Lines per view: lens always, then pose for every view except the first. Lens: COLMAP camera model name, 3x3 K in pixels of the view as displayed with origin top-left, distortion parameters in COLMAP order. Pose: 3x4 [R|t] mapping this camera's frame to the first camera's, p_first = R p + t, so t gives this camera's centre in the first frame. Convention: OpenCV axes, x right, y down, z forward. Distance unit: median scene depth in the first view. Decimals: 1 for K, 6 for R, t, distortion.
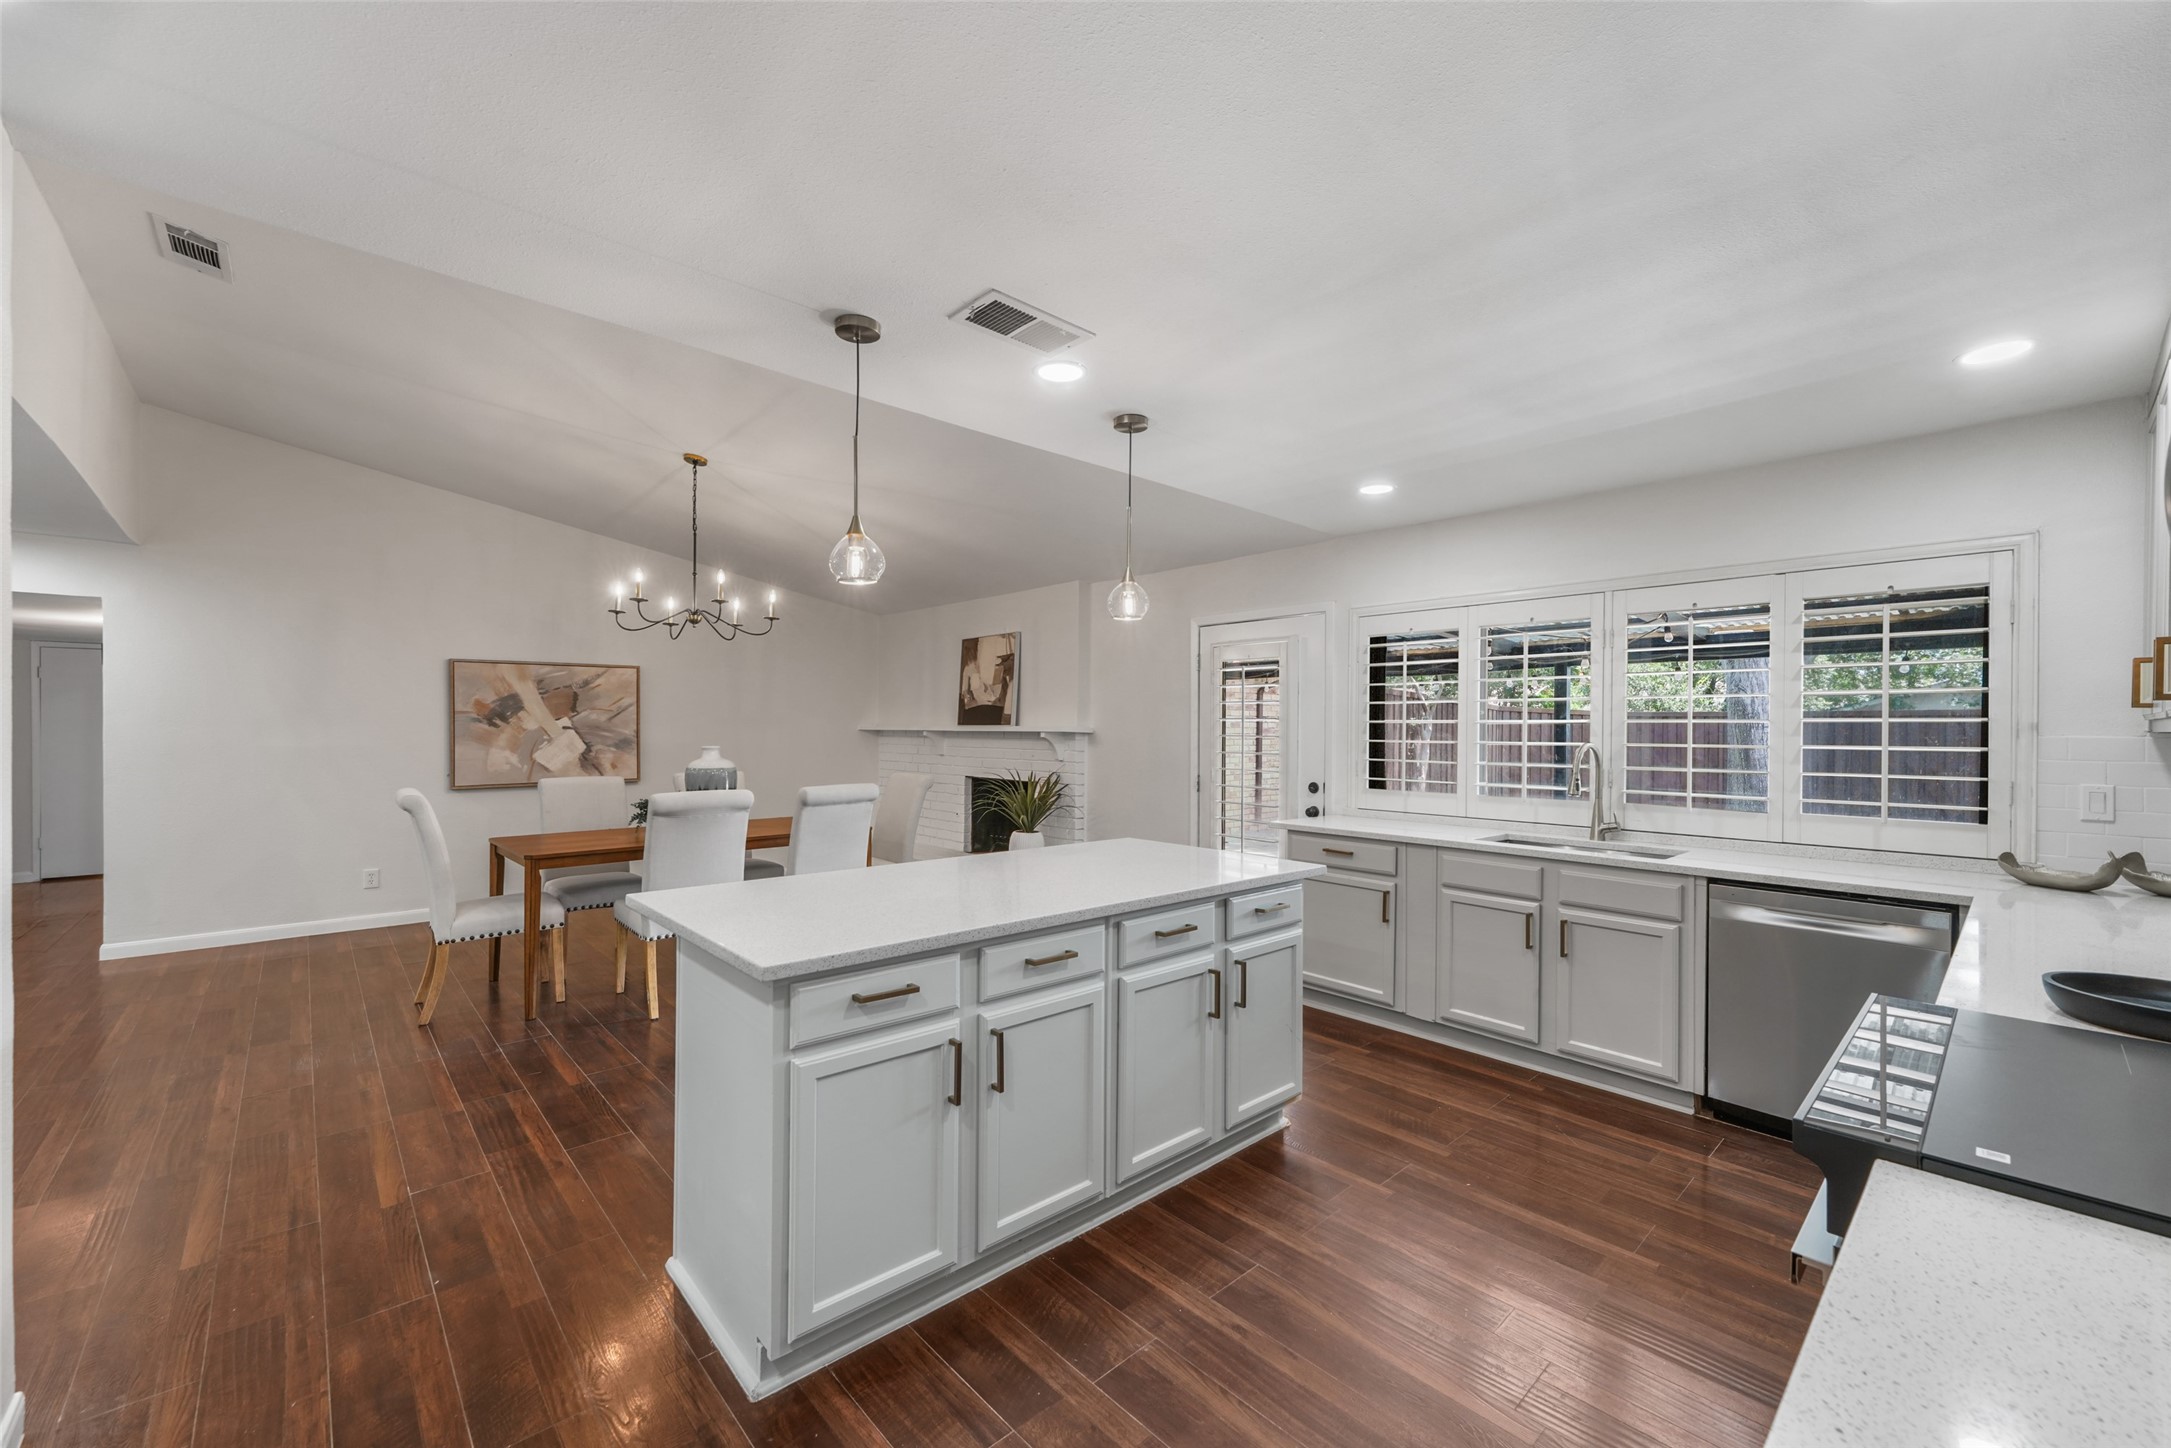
lens RADIAL K [[854.4, 0, 1033.1], [0, 854.4, 745.2], [0, 0, 1]] dist [-0.000759, 0.000364]
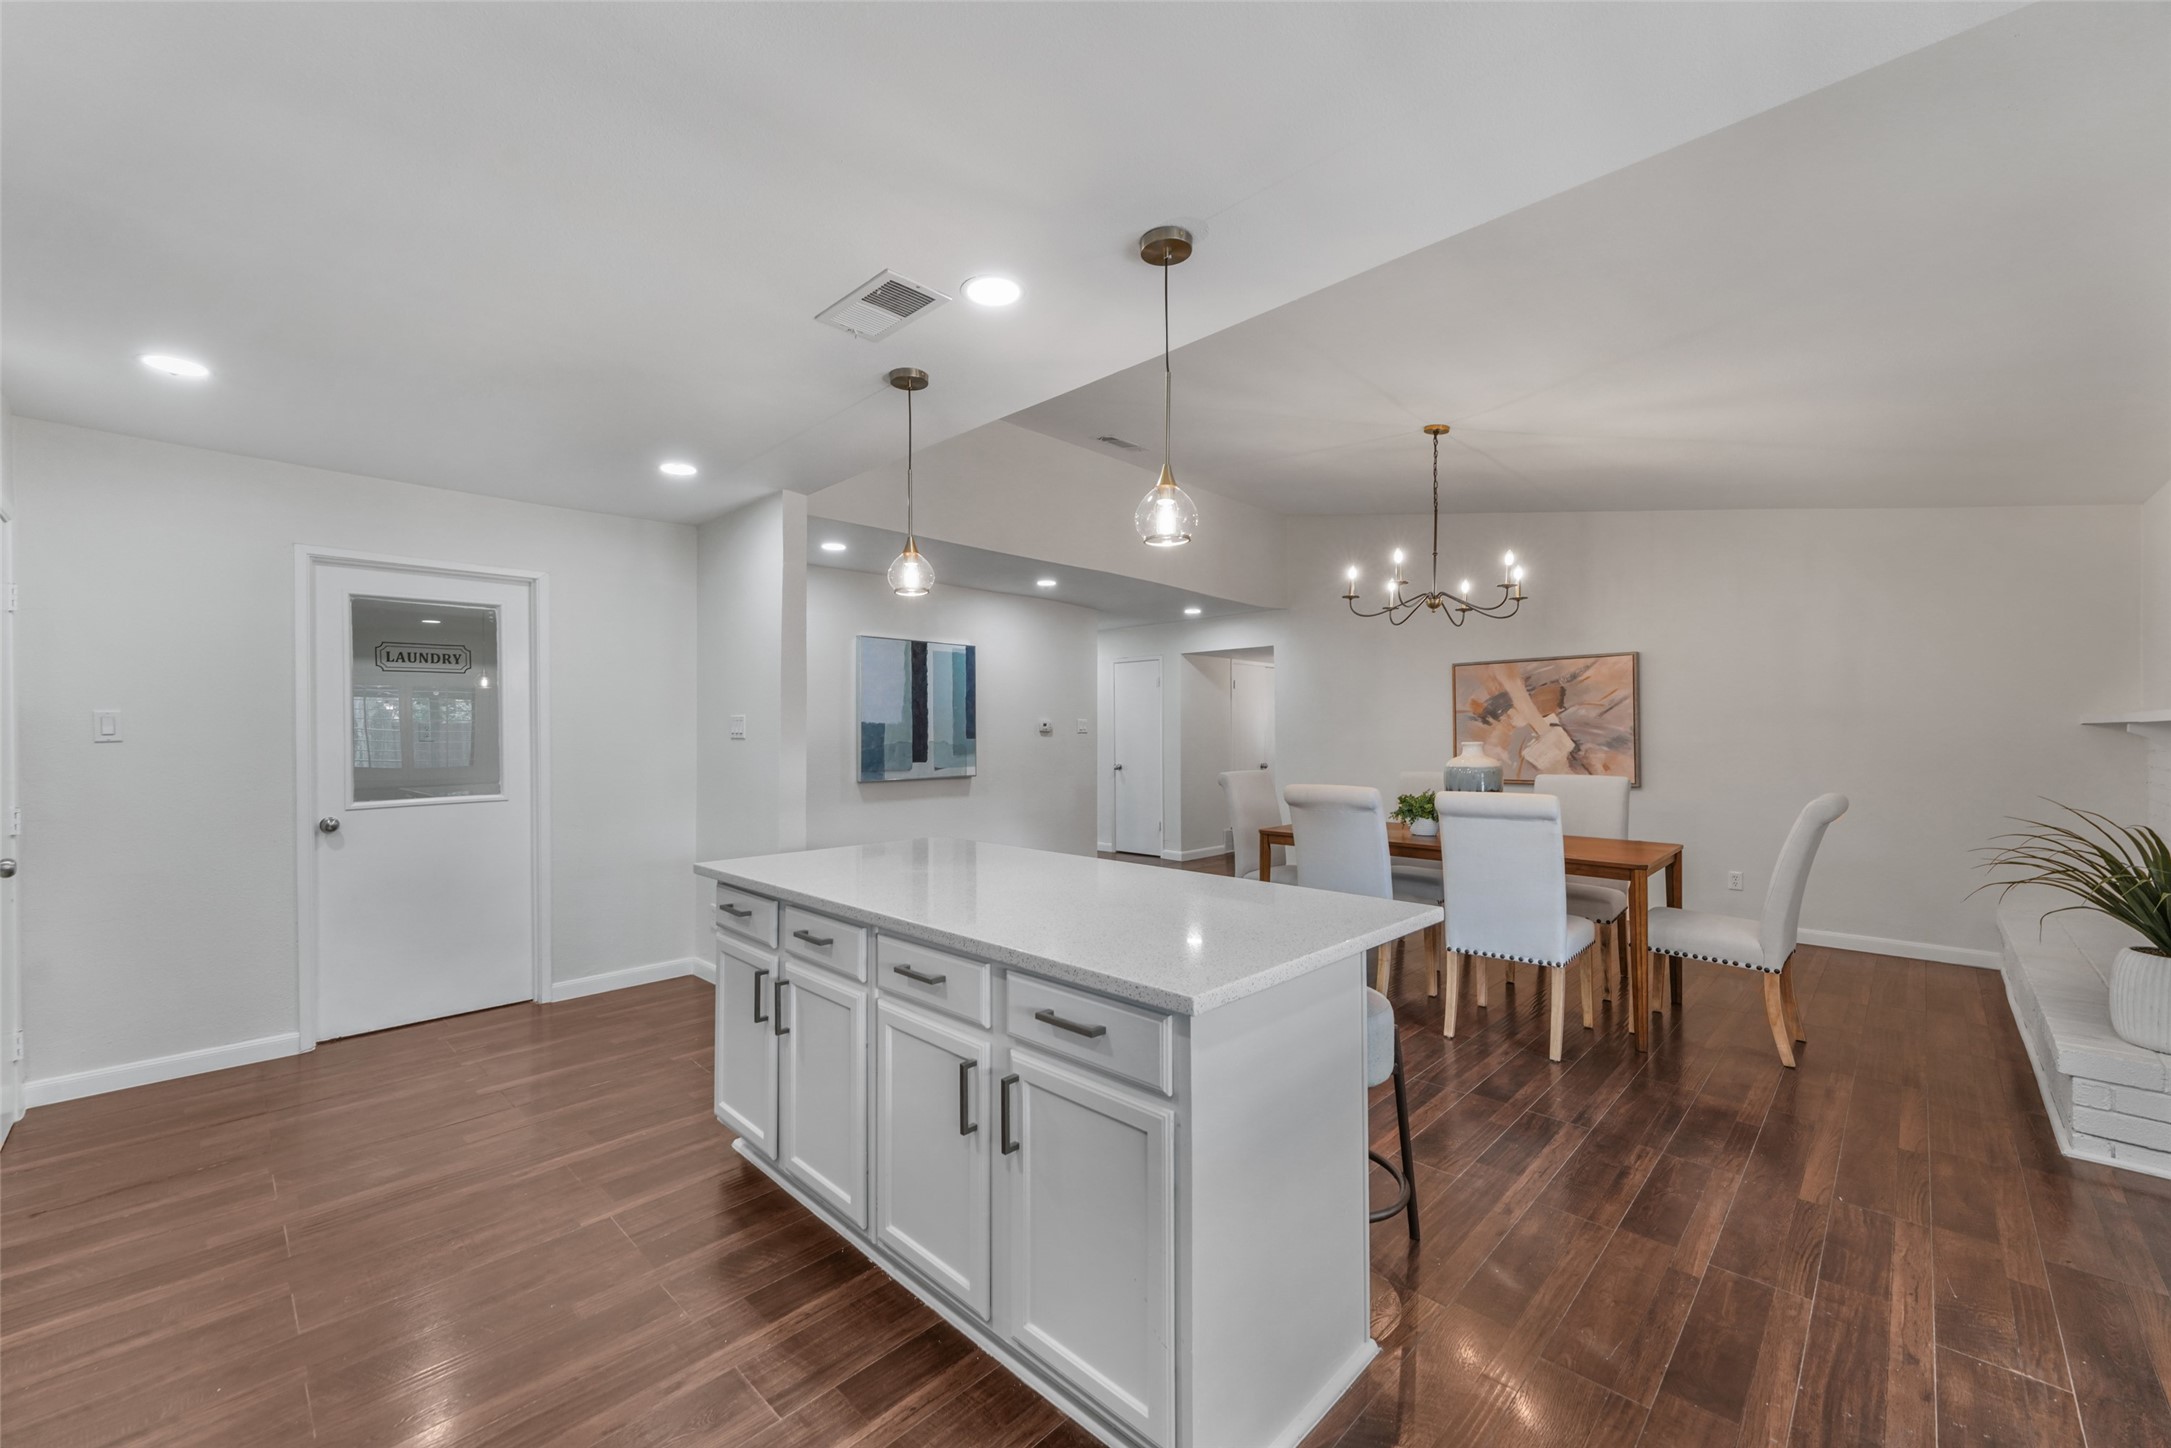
lens RADIAL K [[854.4, 0, 1098.7], [0, 854.4, 736.2], [0, 0, 1]] dist [-0.000759, 0.000364]
pose [[0.094650, -0.004877, -0.995499, 0.363926], [-0.009211, 0.999941, -0.005774, 0.002637], [0.995468, 0.009716, 0.094599, 0.419488]]
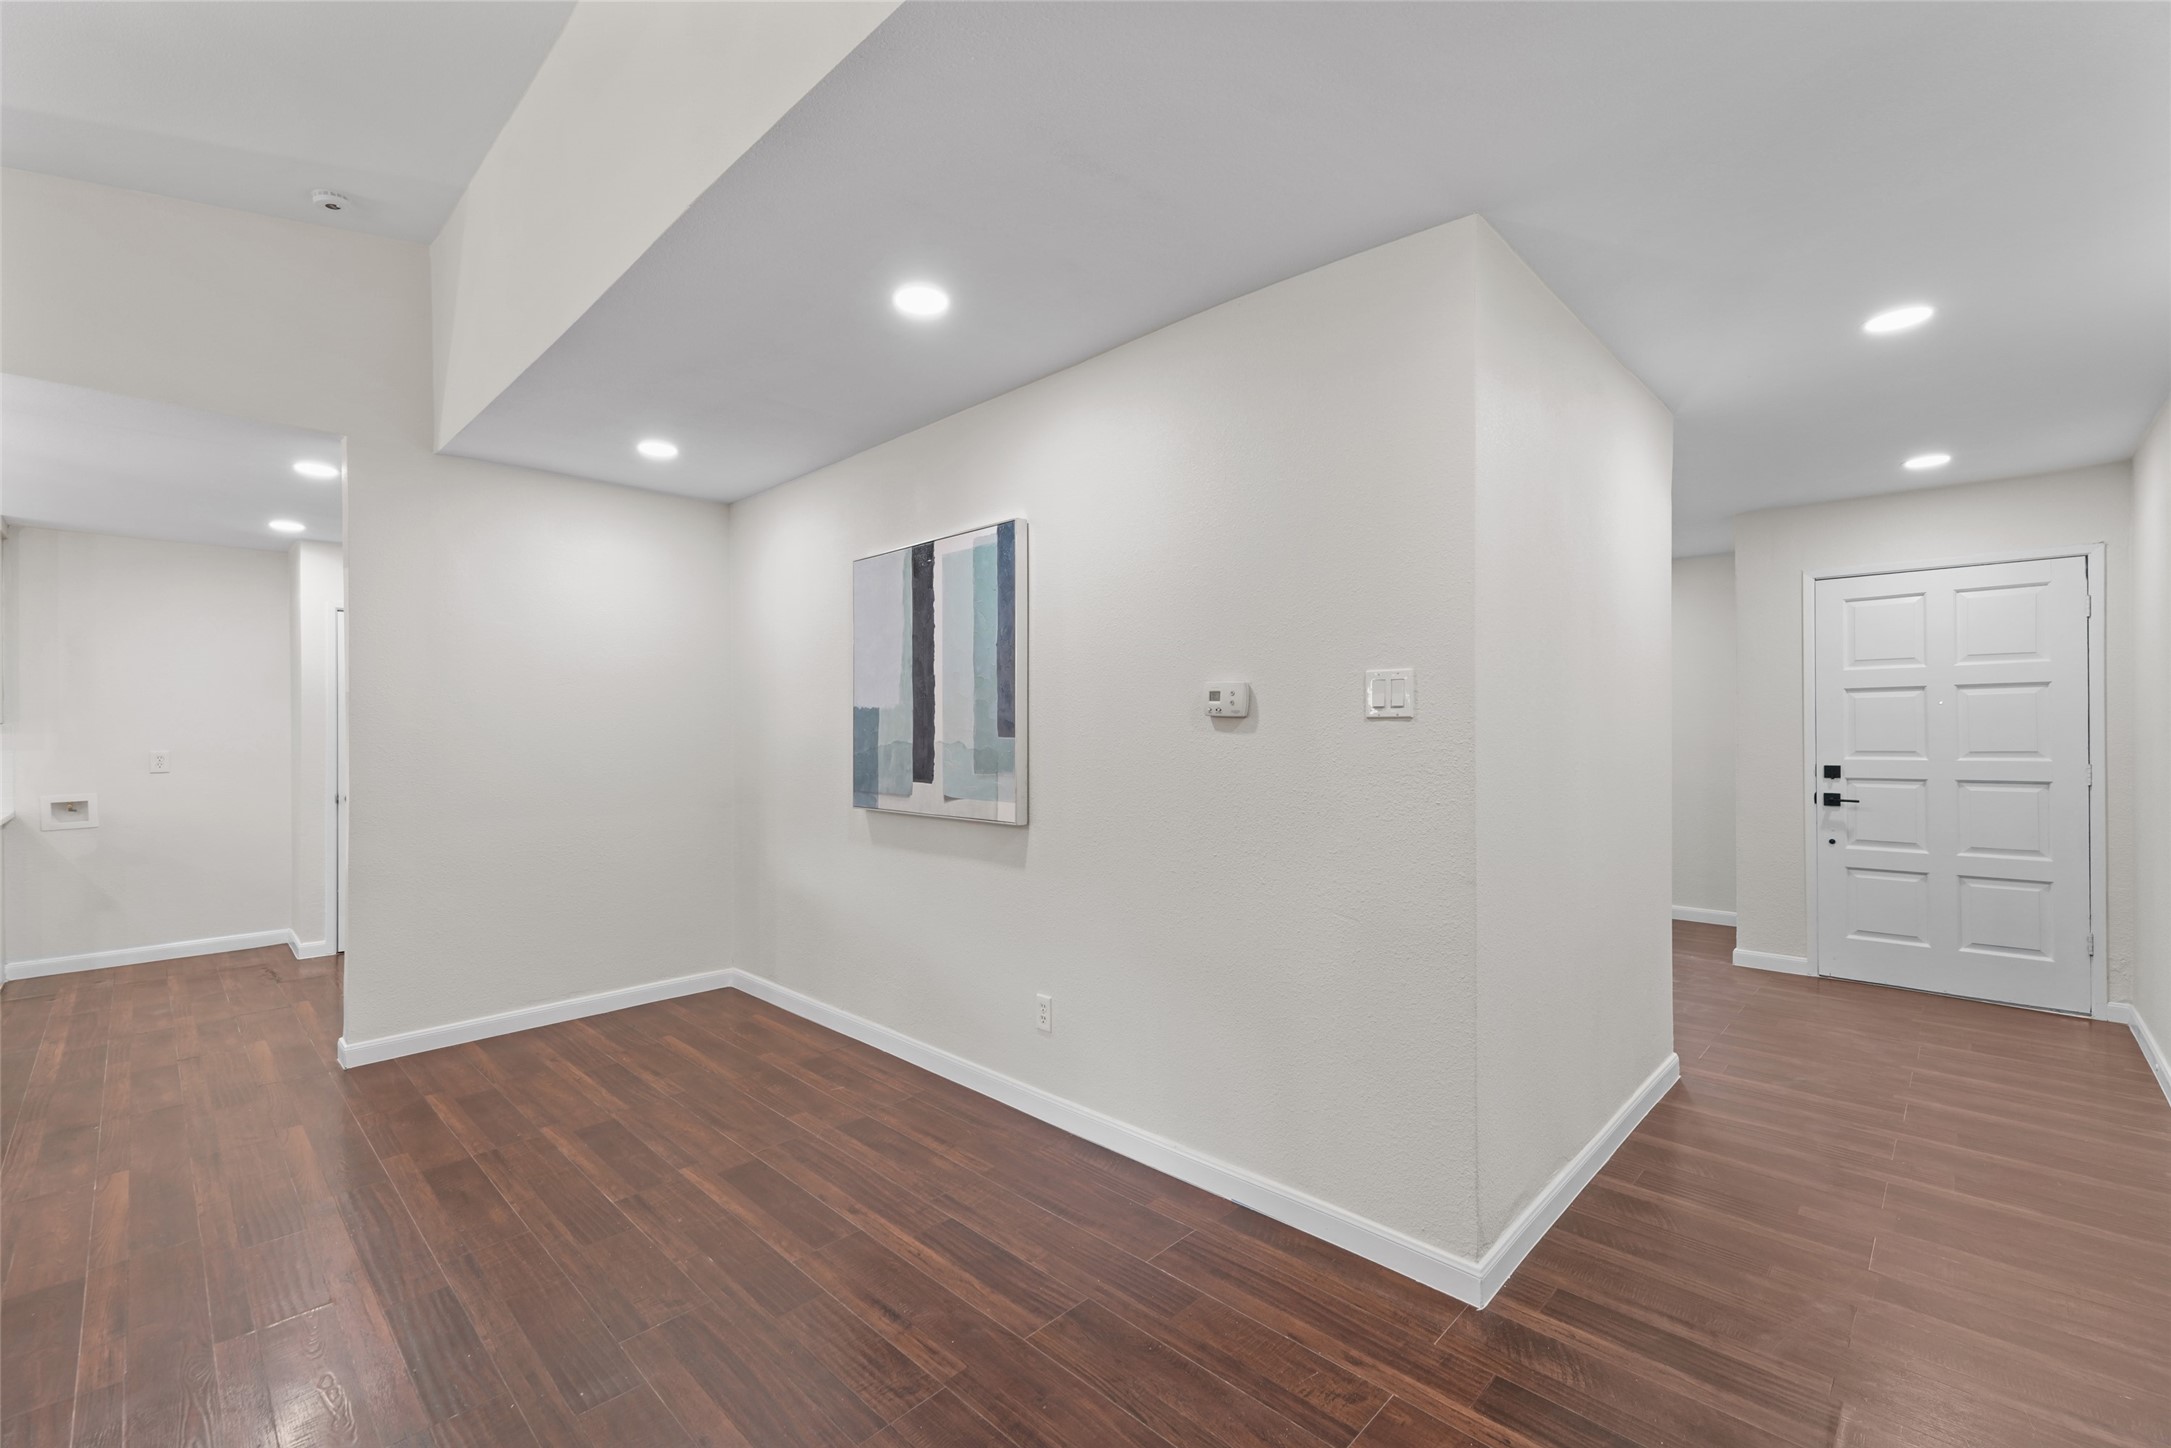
lens RADIAL K [[908.8, 0, 1084.1], [0, 908.8, 739.7], [0, 0, 1]] dist [-0.004120, 0.000542]
pose [[-0.996403, 0.005409, -0.084572, -0.691246], [0.002681, 0.999474, 0.032333, -0.013216], [0.084702, 0.031990, -0.995893, 0.845986]]
